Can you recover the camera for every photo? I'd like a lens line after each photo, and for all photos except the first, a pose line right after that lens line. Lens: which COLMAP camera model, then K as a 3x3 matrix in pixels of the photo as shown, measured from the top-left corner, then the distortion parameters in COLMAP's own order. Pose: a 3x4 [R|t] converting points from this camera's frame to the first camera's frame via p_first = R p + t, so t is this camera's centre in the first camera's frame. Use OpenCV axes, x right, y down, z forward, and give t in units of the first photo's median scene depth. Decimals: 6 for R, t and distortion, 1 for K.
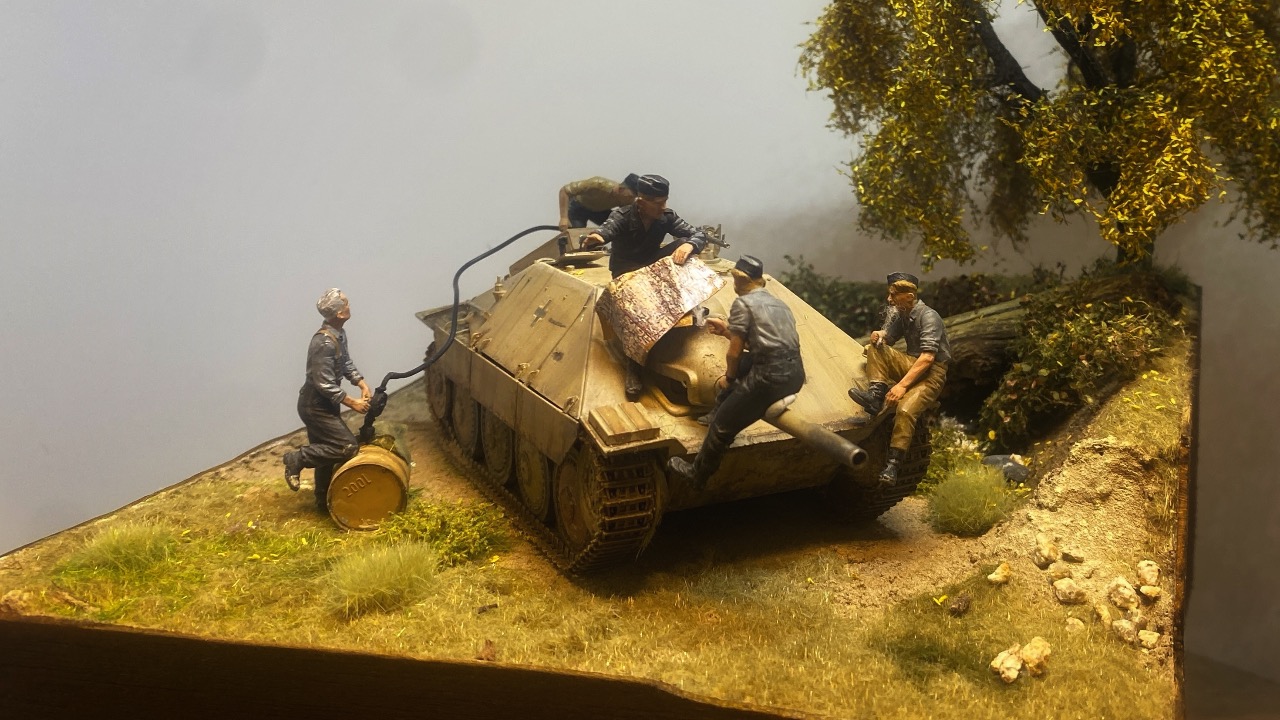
lens RADIAL K [[1373.5, 0, 794.6], [0, 1373.5, 253.5], [0, 0, 1]] dist [0.161551, -0.466098]
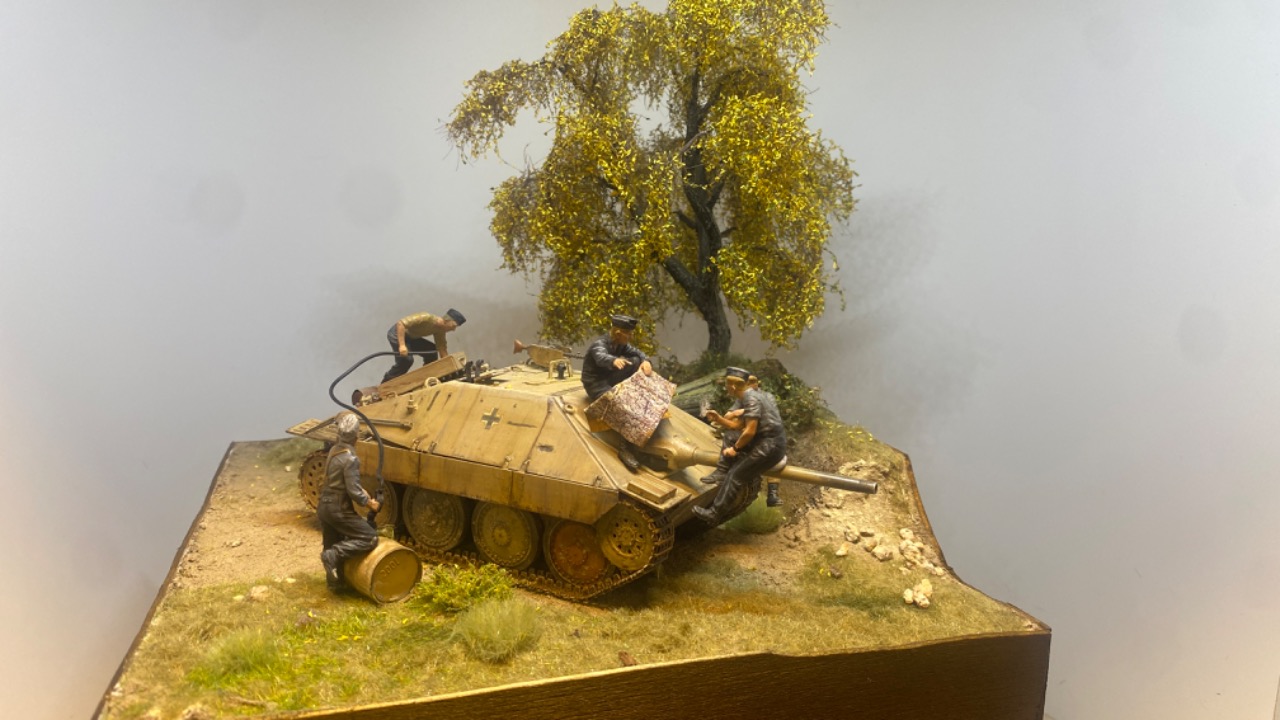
lens RADIAL K [[1005.7, 0, 627.8], [0, 1005.7, 360.5], [0, 0, 1]] dist [0.202832, -0.711233]
pose [[0.854254, -0.065277, 0.515742, -0.651428], [0.052787, 0.997849, 0.038862, -0.050778], [-0.517170, -0.005974, 0.855862, 0.102026]]
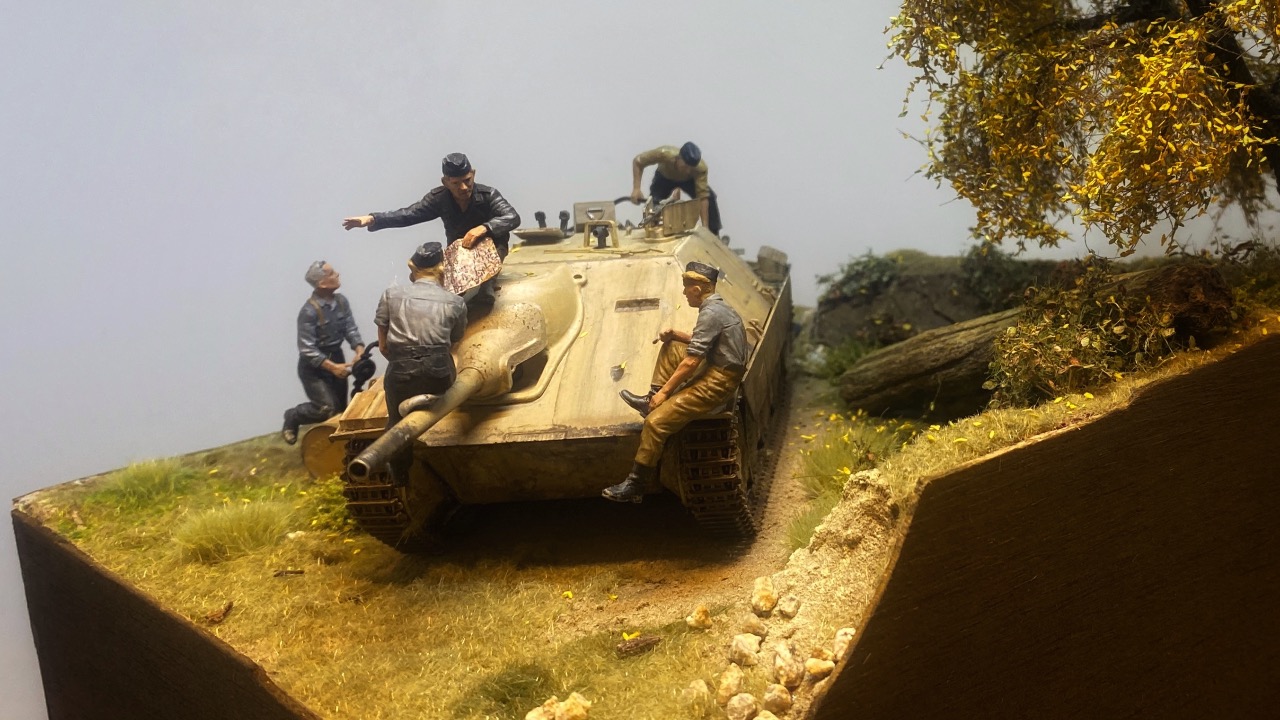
lens RADIAL K [[1373.5, 0, 794.6], [0, 1373.5, 253.5], [0, 0, 1]] dist [0.161551, -0.466098]
pose [[0.842077, 0.016946, -0.539092, 0.639490], [-0.003578, 0.999660, 0.025835, -0.017224], [0.539346, -0.019826, 0.841851, 0.300371]]
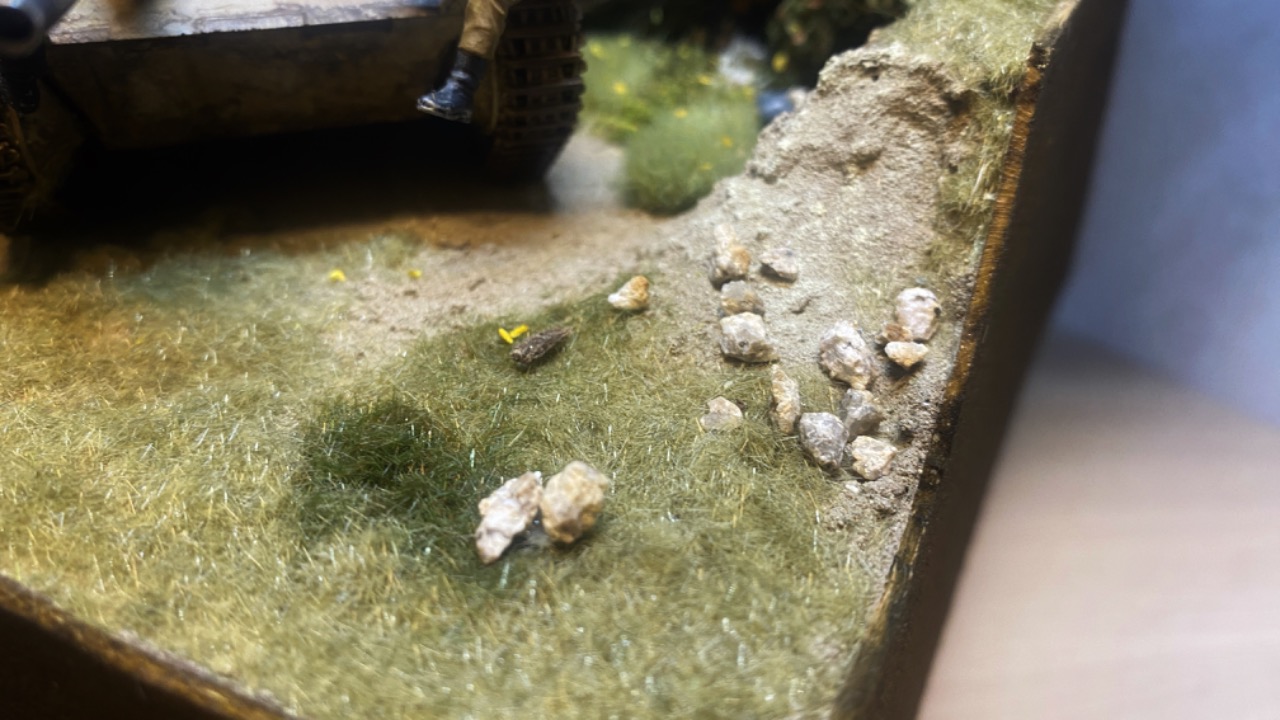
lens RADIAL K [[1025.3, 0, 593.5], [0, 1025.3, 359.9], [0, 0, 1]] dist [0.000947, -0.221593]
pose [[0.980008, 0.088257, -0.178309, 0.200673], [-0.017719, 0.931380, 0.363616, 0.108524], [0.198165, -0.353187, 0.914325, 0.610172]]
